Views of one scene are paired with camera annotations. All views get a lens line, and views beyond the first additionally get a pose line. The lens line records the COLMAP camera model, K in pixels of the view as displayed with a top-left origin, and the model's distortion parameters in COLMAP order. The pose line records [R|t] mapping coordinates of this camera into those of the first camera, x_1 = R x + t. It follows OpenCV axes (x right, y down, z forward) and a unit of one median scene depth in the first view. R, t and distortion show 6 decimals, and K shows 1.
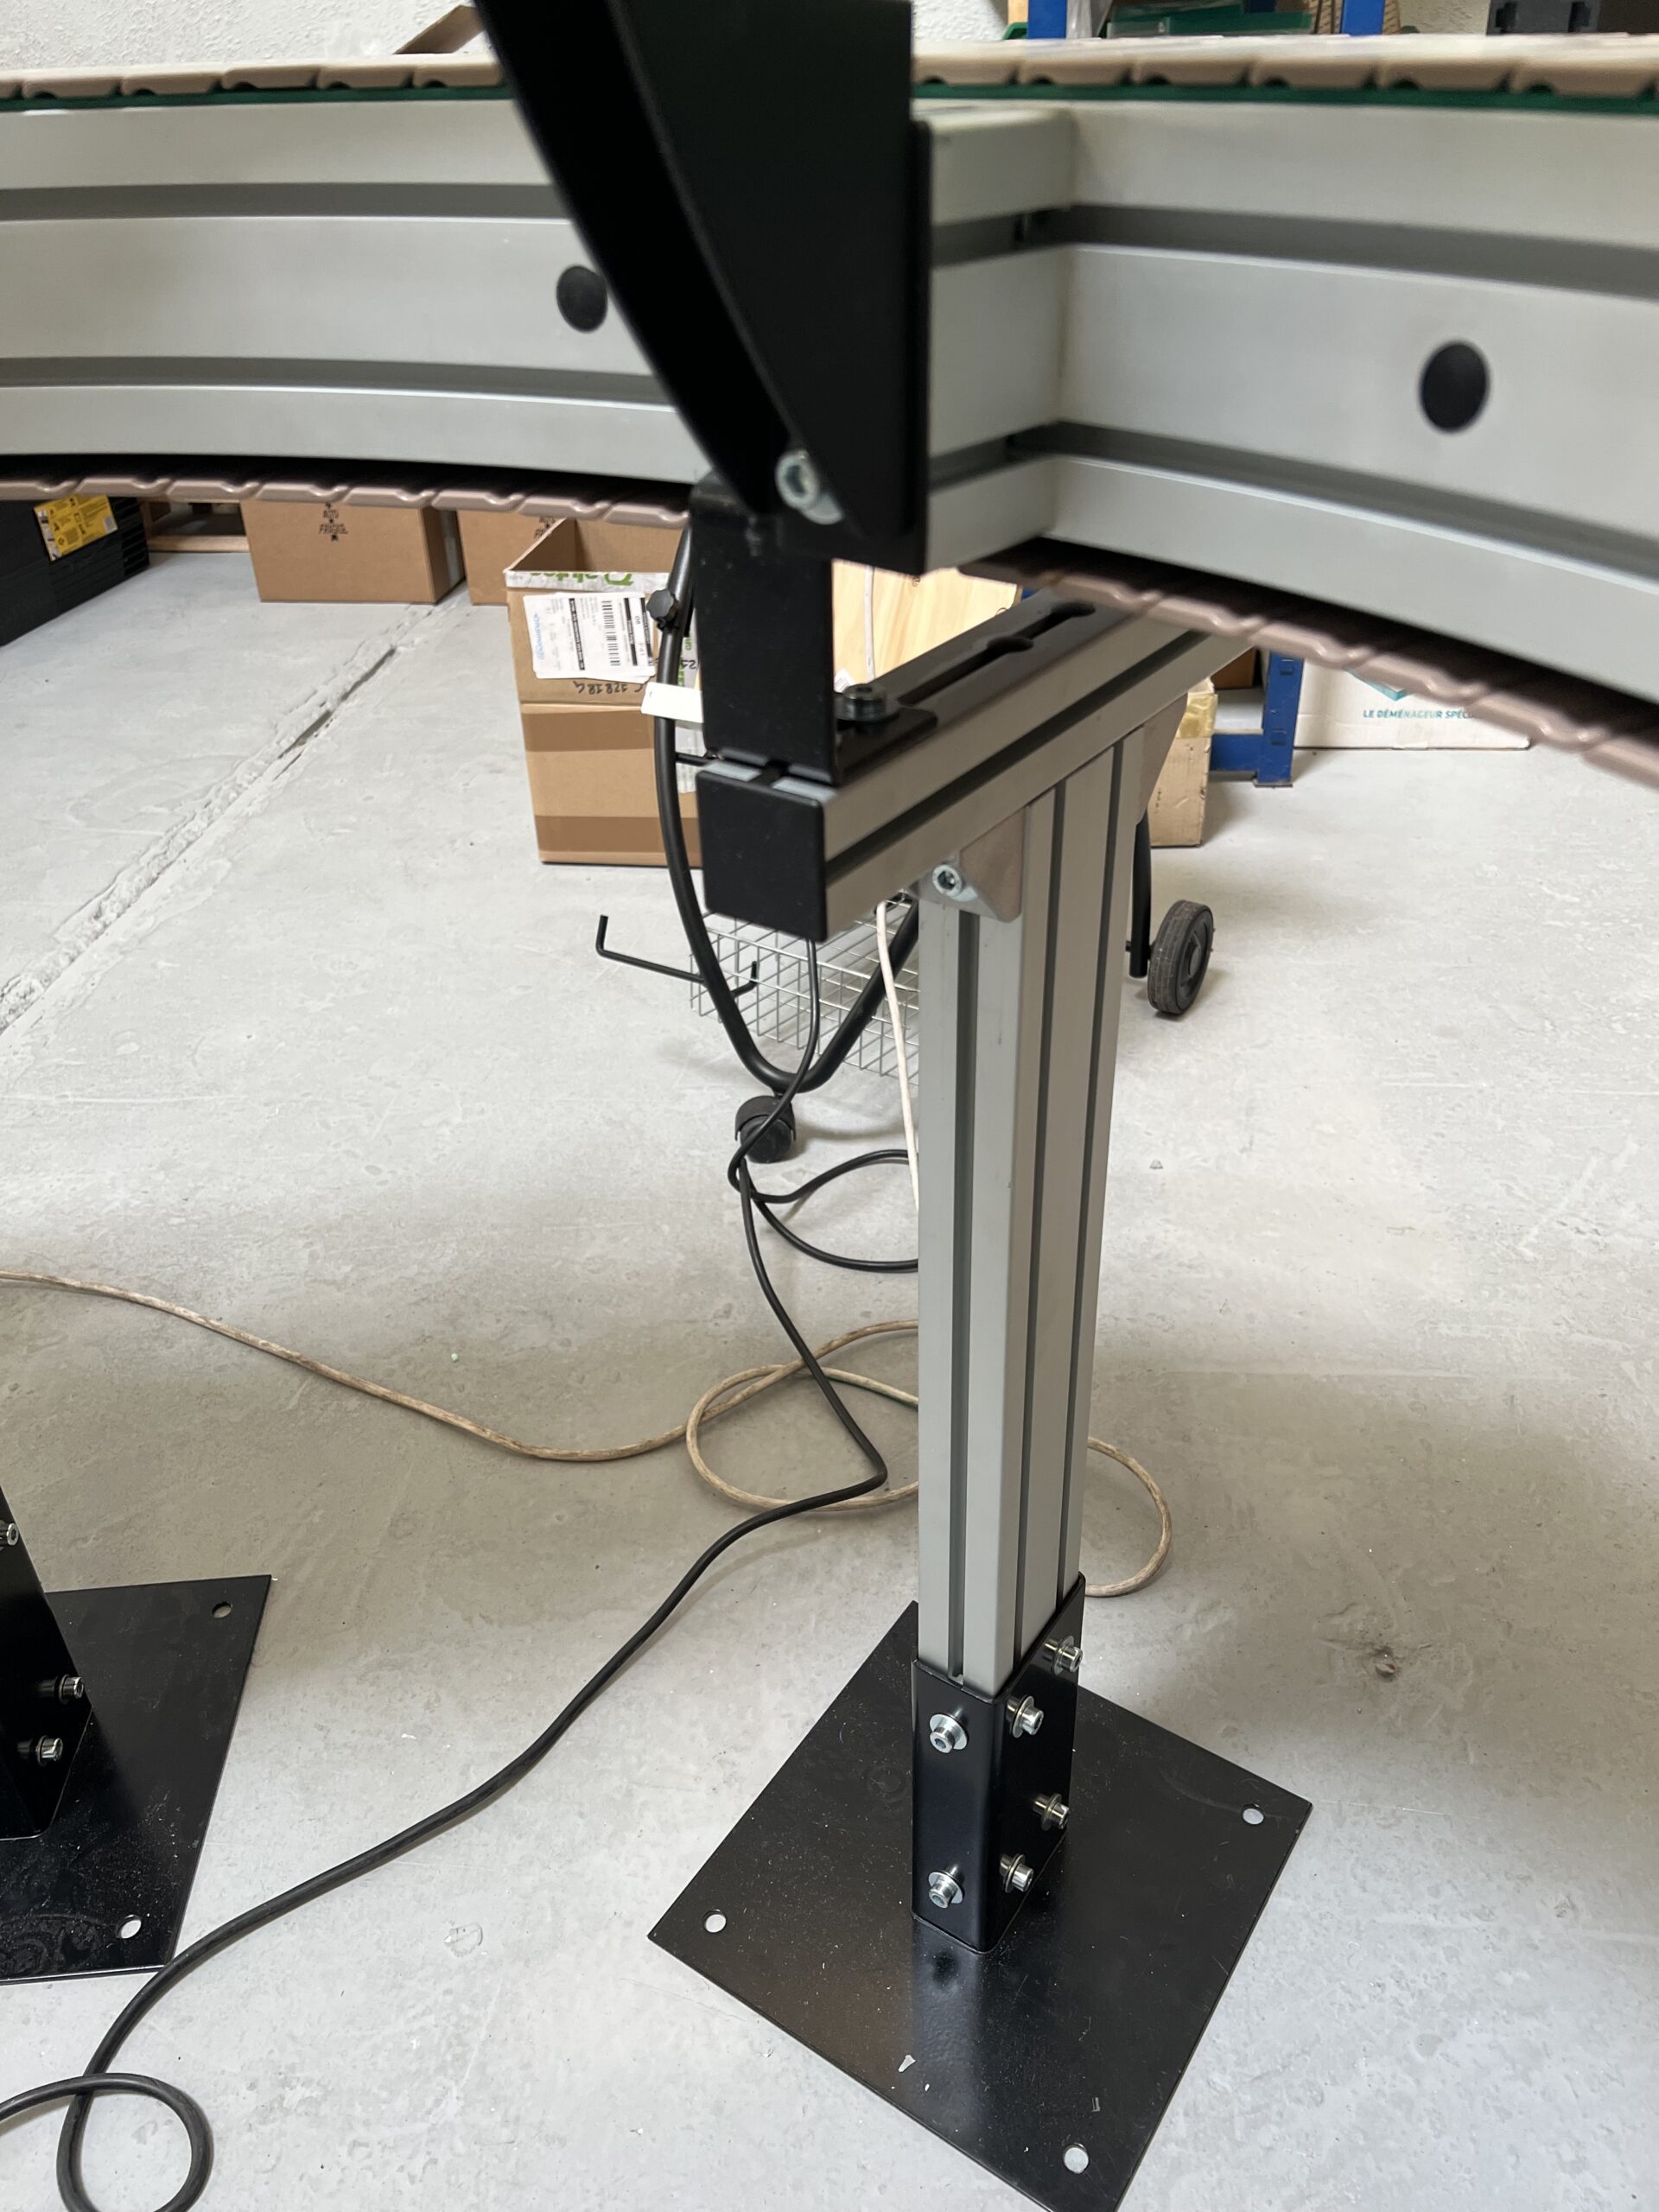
lens RADIAL K [[1667.9, 0, 841.2], [0, 1667.9, 1115.0], [0, 0, 1]] dist [0.033979, -0.043140]
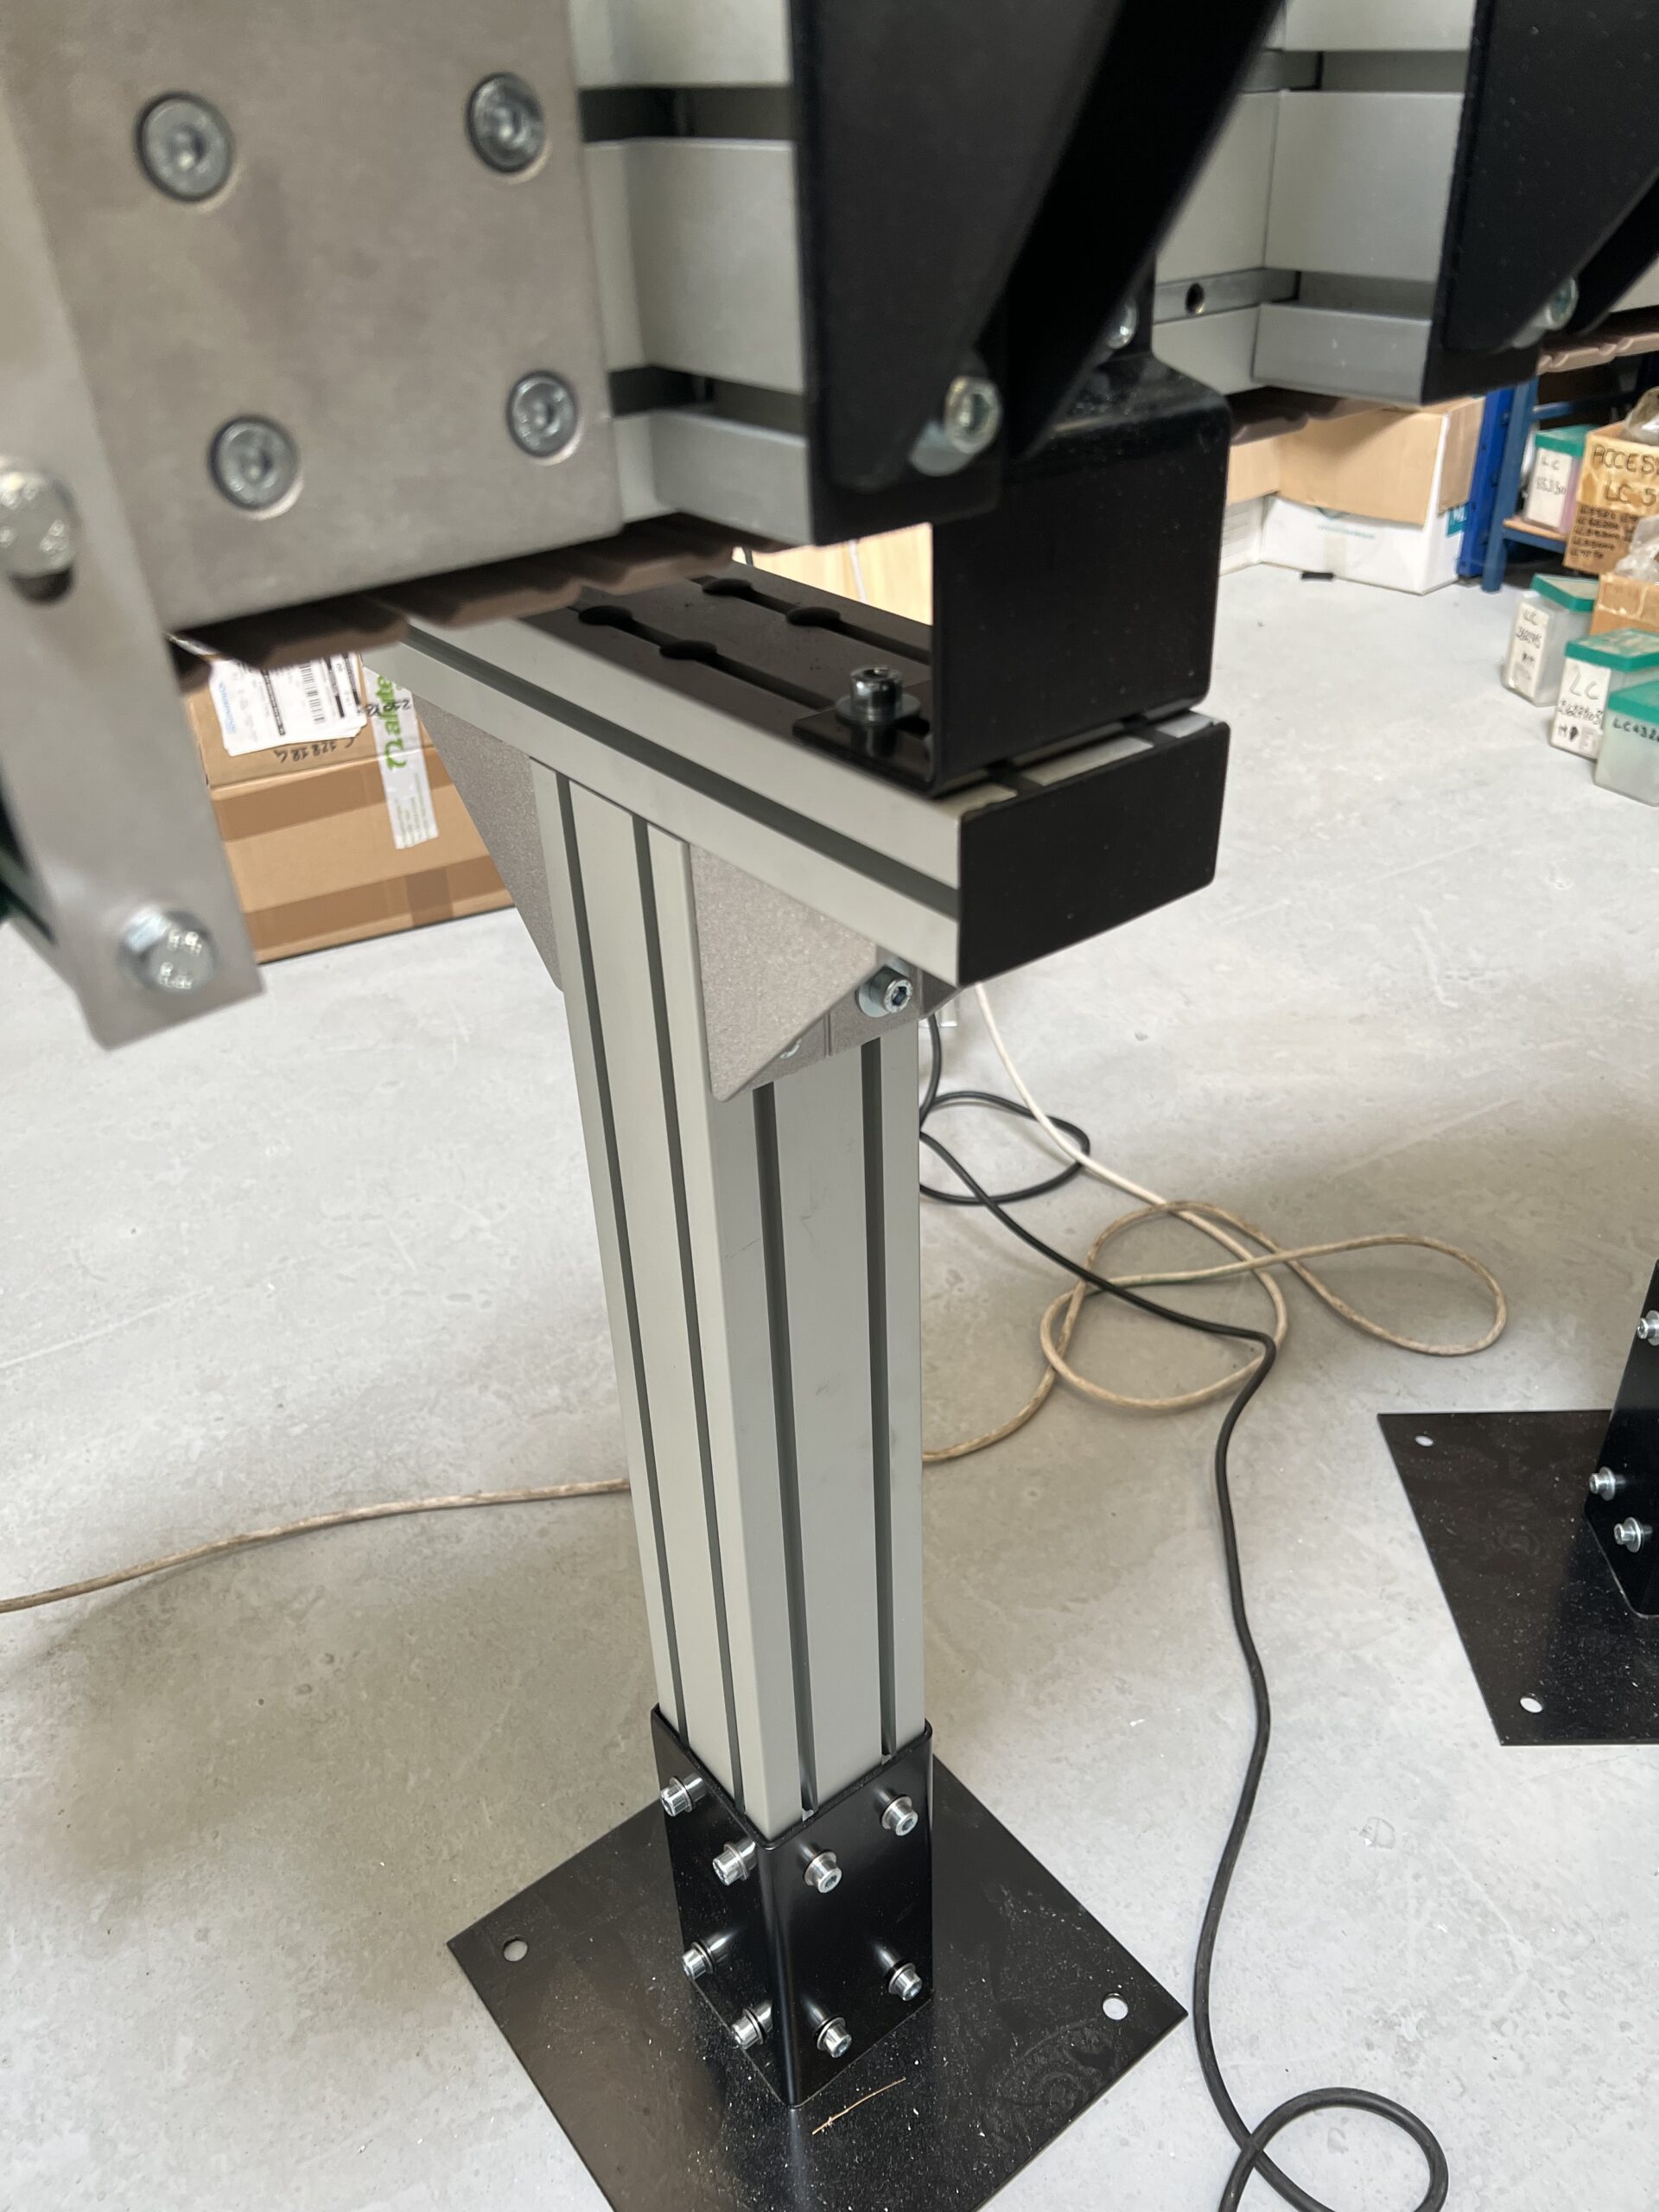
lens RADIAL K [[1682.6, 0, 840.4], [0, 1682.6, 1113.3], [0, 0, 1]] dist [0.031532, -0.031224]
pose [[0.833679, -0.304770, 0.460537, -0.586714], [0.312725, 0.947872, 0.061169, -0.059933], [-0.455173, 0.093026, 0.885530, 0.142329]]
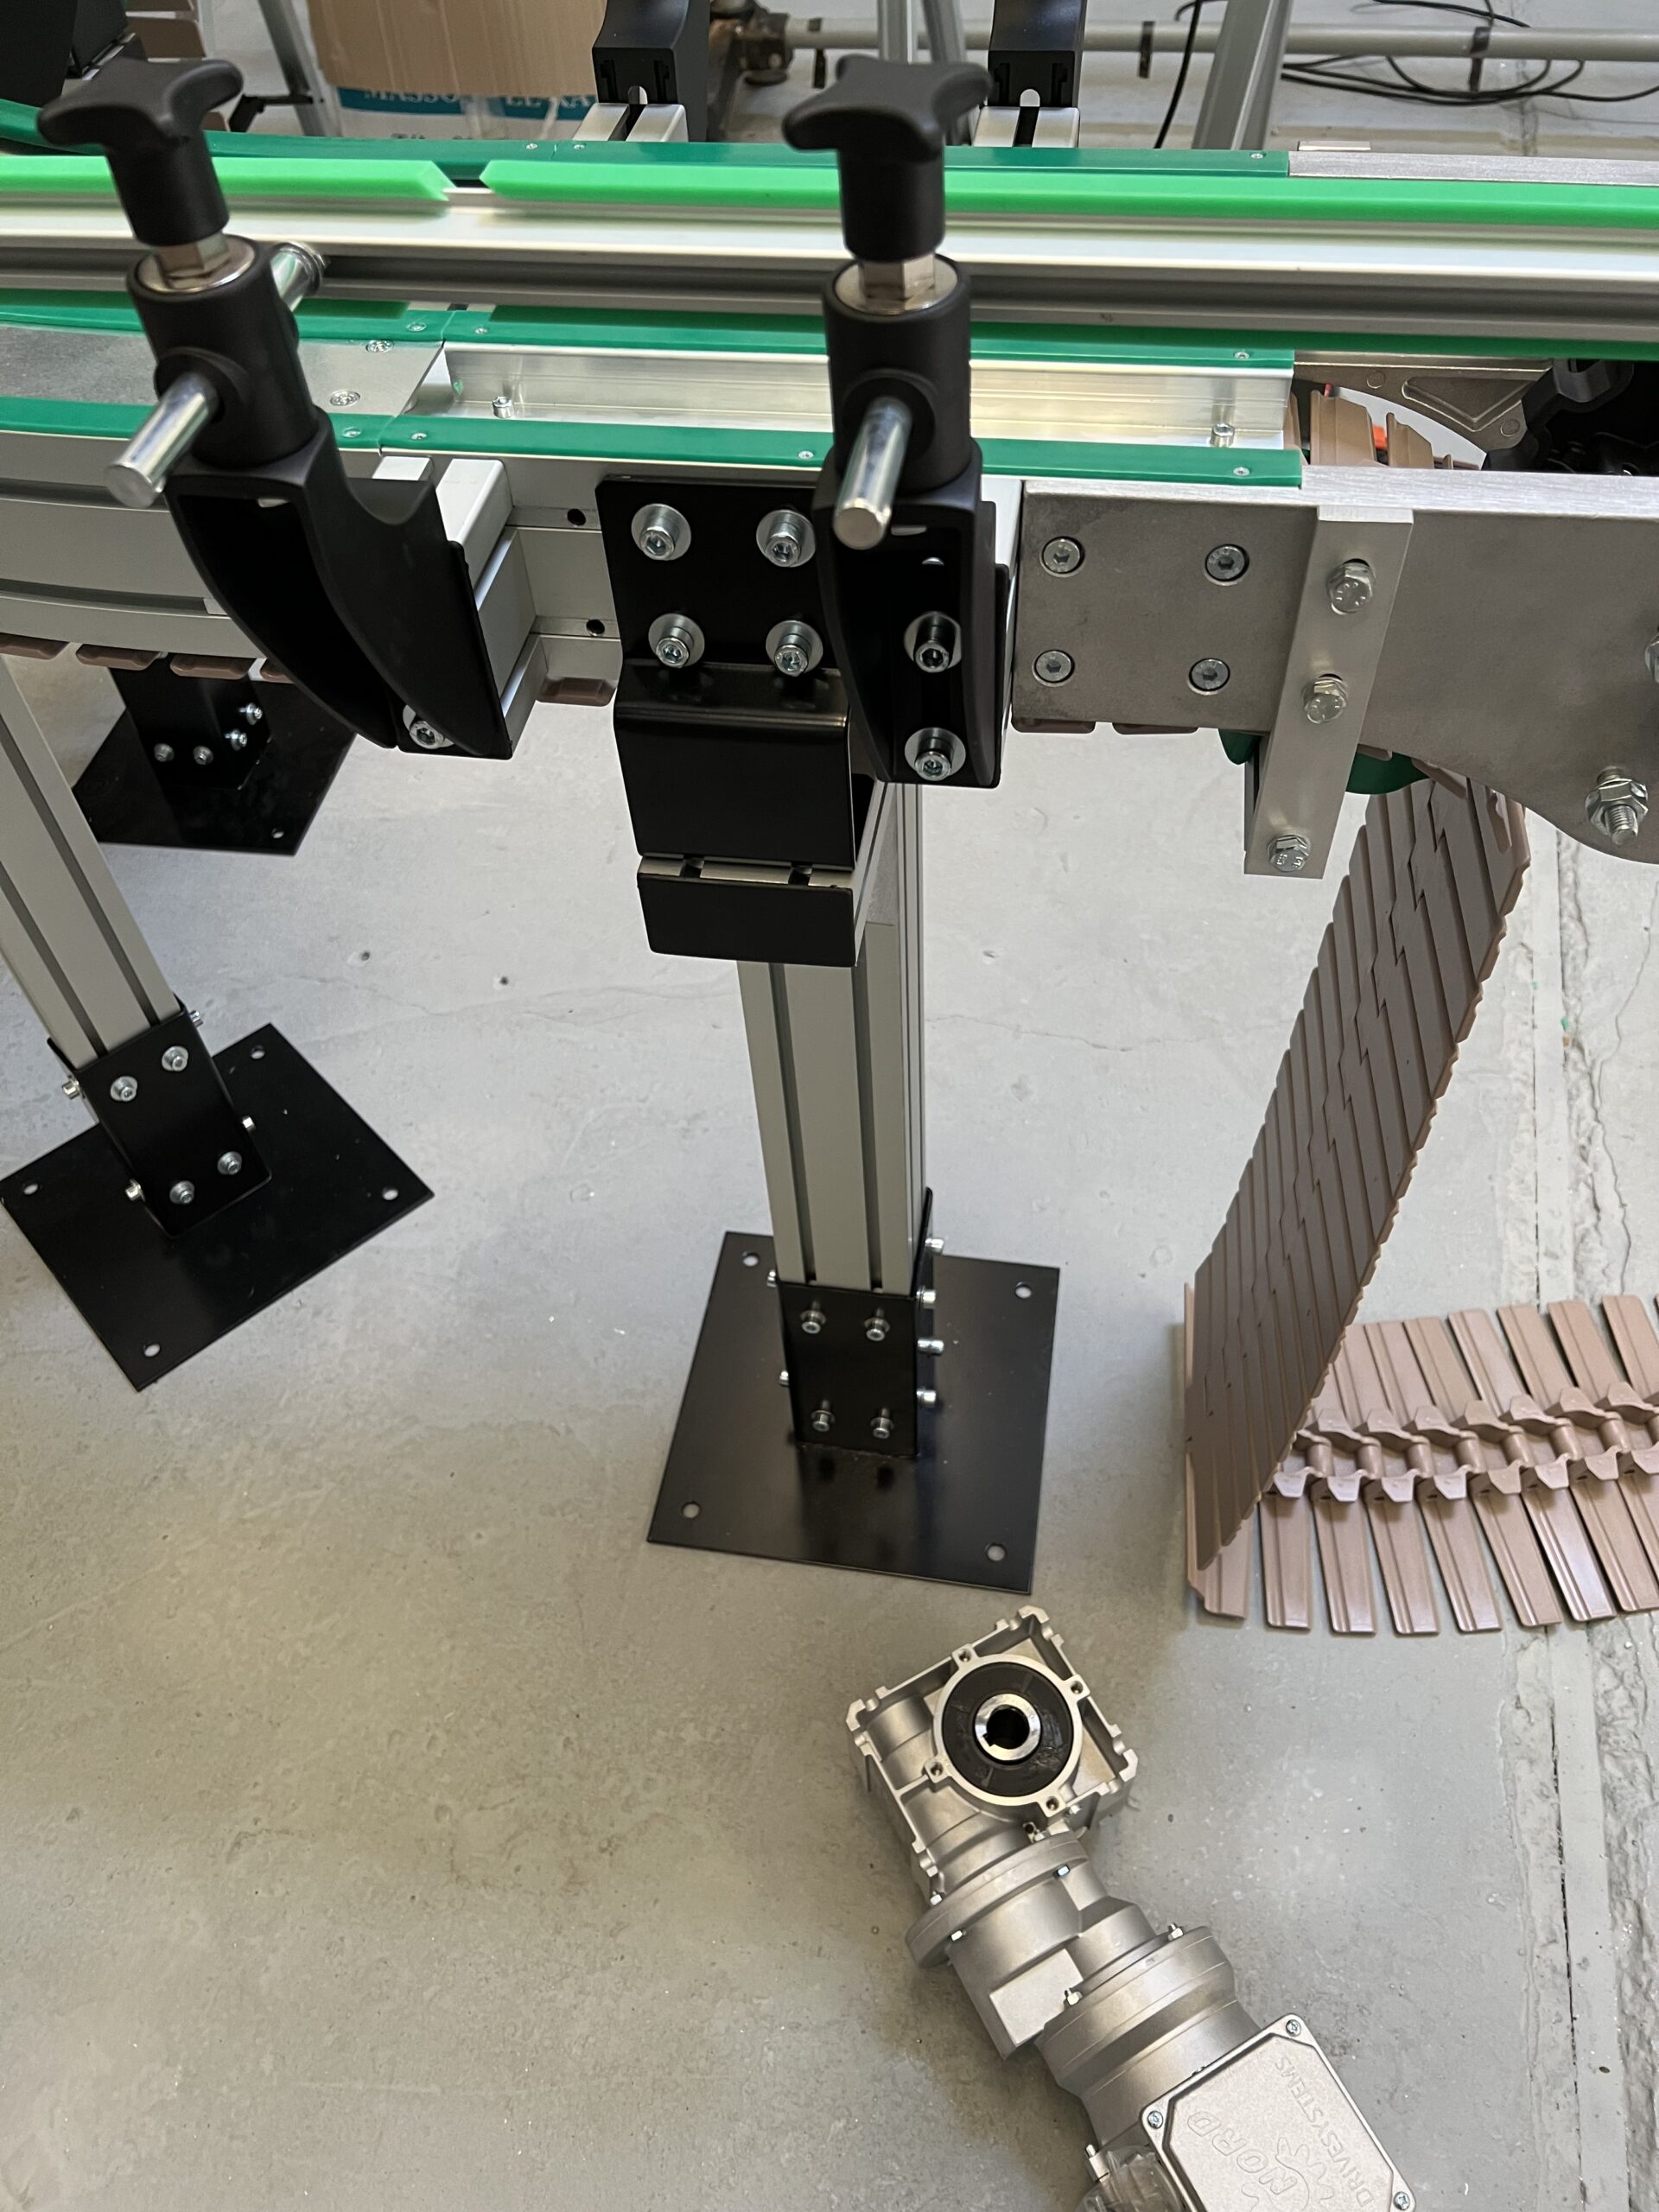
lens RADIAL K [[1682.6, 0, 840.4], [0, 1682.6, 1113.3], [0, 0, 1]] dist [0.031532, -0.031224]
pose [[-0.990320, -0.046639, 0.130732, -0.463013], [0.124387, 0.119763, 0.984980, -0.708591], [-0.061595, 0.991706, -0.112802, 0.764750]]
